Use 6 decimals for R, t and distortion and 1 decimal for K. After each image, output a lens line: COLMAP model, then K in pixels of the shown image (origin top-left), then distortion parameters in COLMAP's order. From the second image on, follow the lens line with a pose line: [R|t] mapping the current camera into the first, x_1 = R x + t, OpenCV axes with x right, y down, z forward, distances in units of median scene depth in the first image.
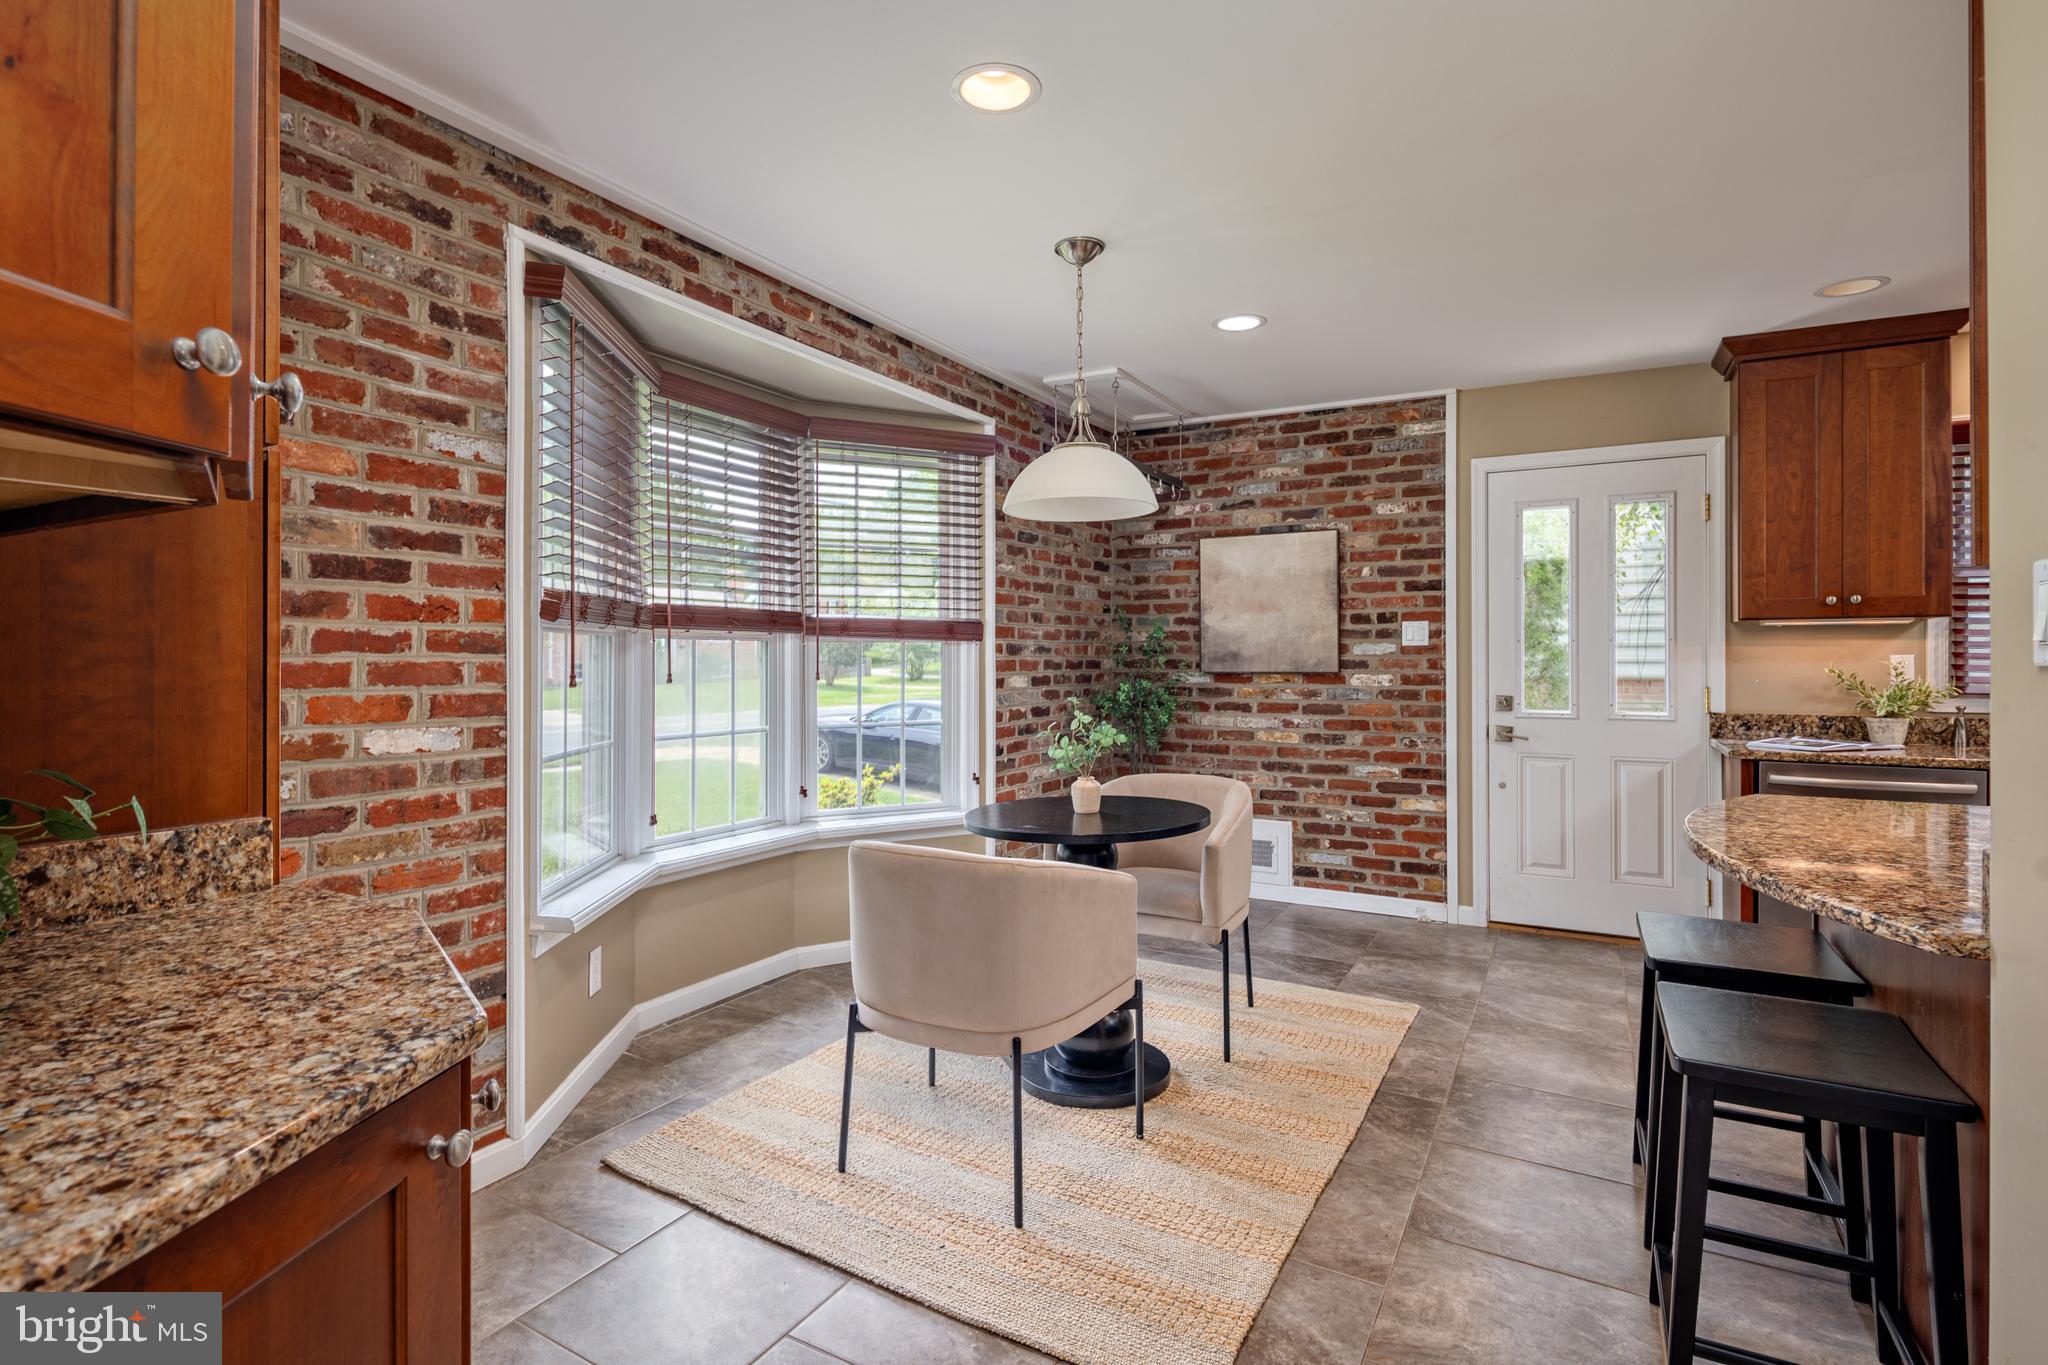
lens RADIAL K [[994.8, 0, 1011.6], [0, 994.8, 658.0], [0, 0, 1]] dist [0.006594, -0.006267]
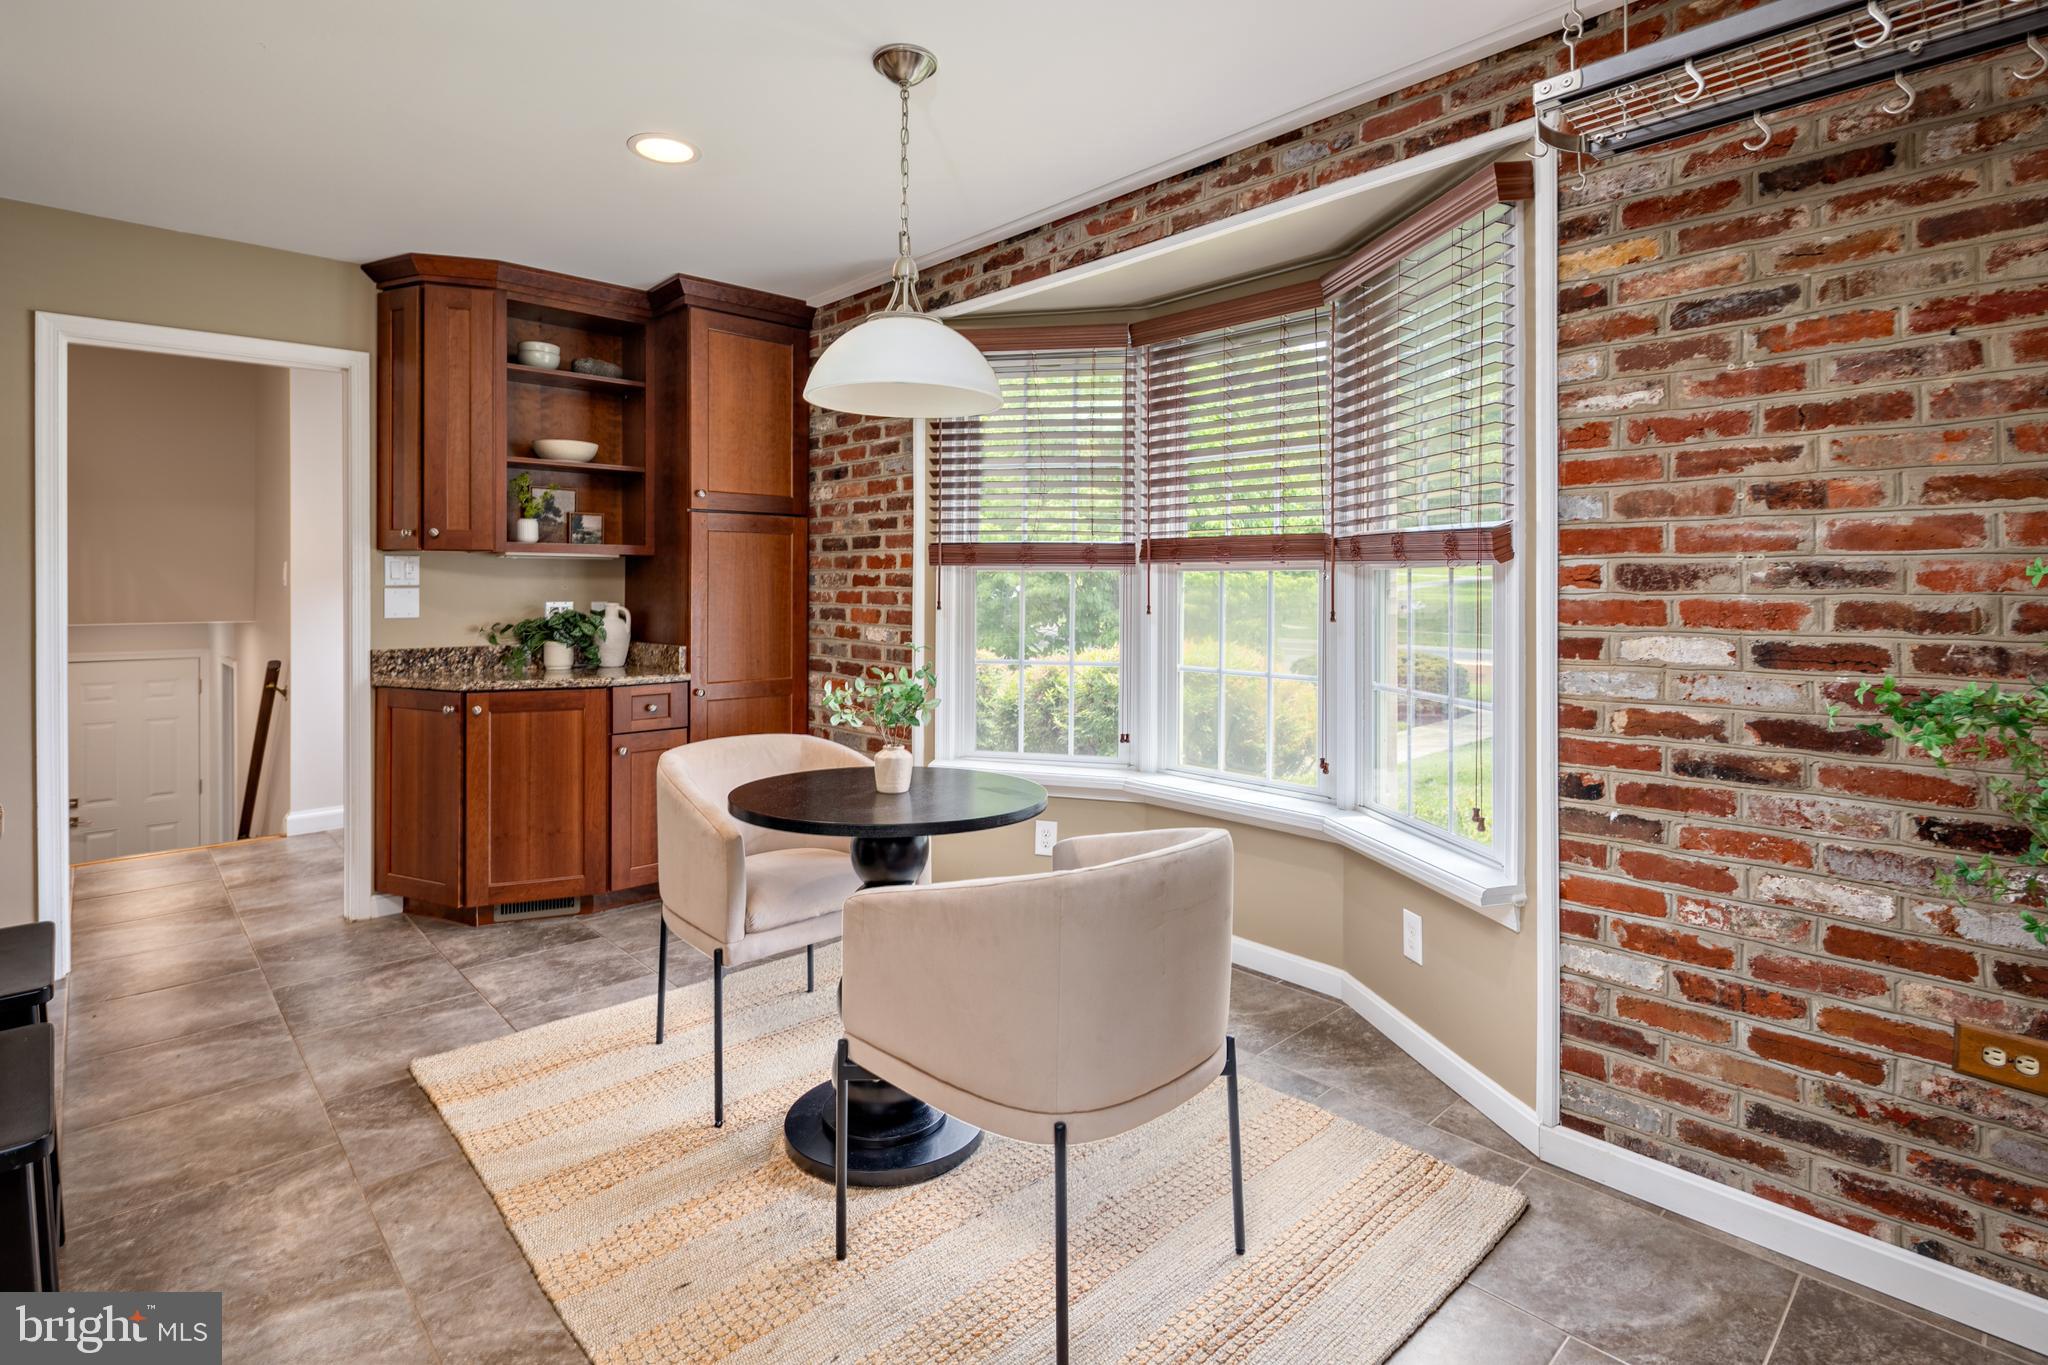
lens RADIAL K [[994.8, 0, 1016.7], [0, 994.8, 589.8], [0, 0, 1]] dist [0.006594, -0.006267]
pose [[-0.289963, 0.002889, -0.957034, 0.624557], [-0.004077, 0.999983, 0.004253, -0.004372], [0.957029, 0.005135, -0.289946, 1.039858]]
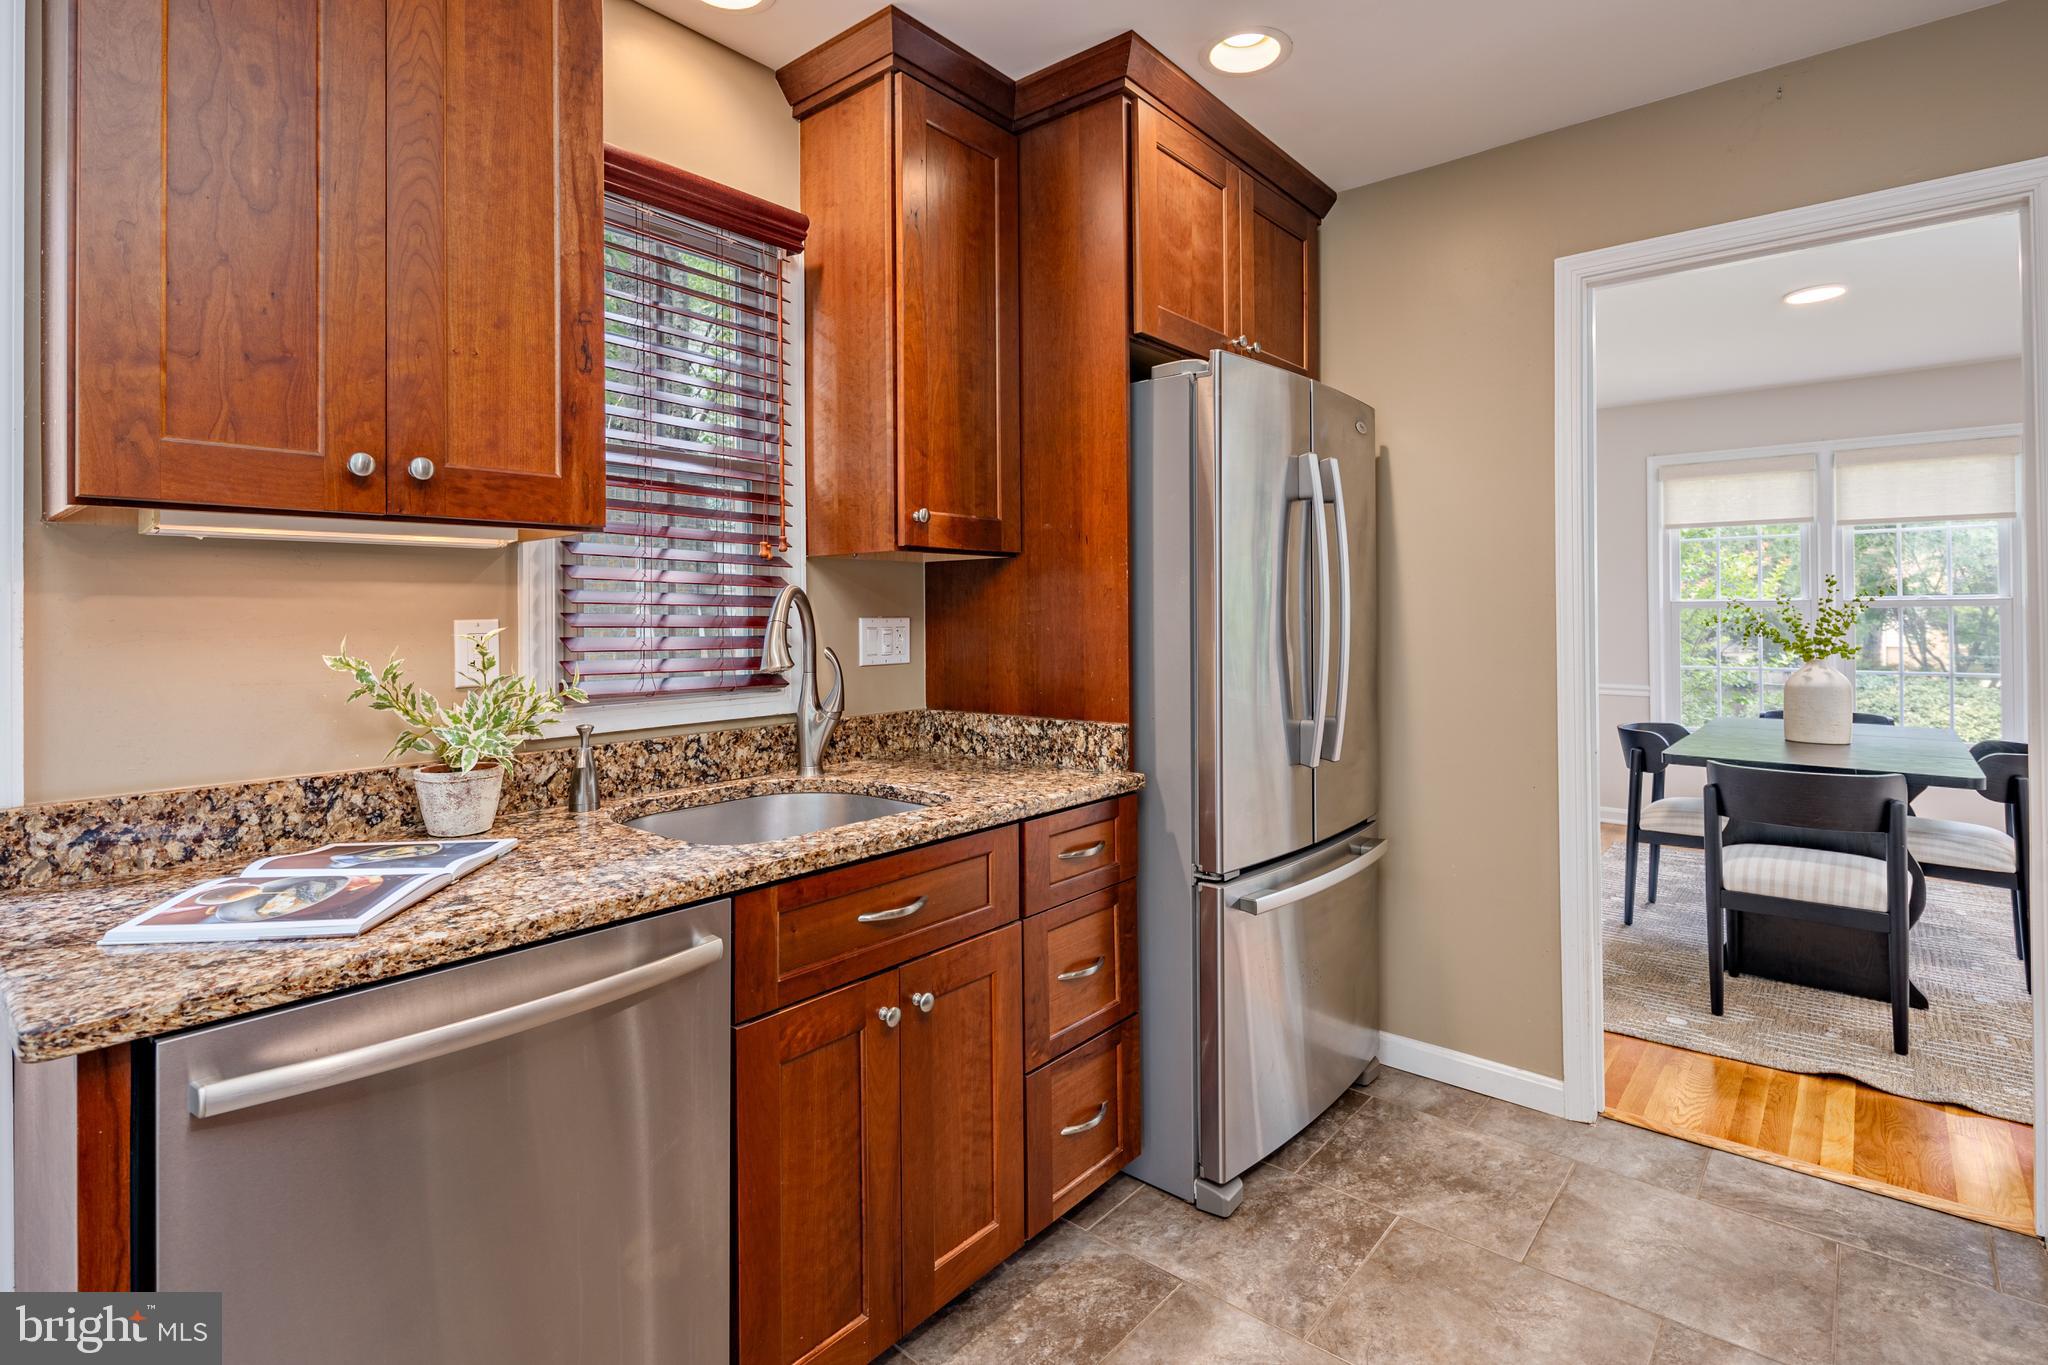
lens RADIAL K [[994.8, 0, 1016.6], [0, 994.8, 602.5], [0, 0, 1]] dist [0.006594, -0.006267]
pose [[0.185072, 0.009252, 0.982681, 0.510916], [0.009639, 0.999890, -0.011229, -0.003249], [-0.982678, 0.011550, 0.184963, 0.695300]]
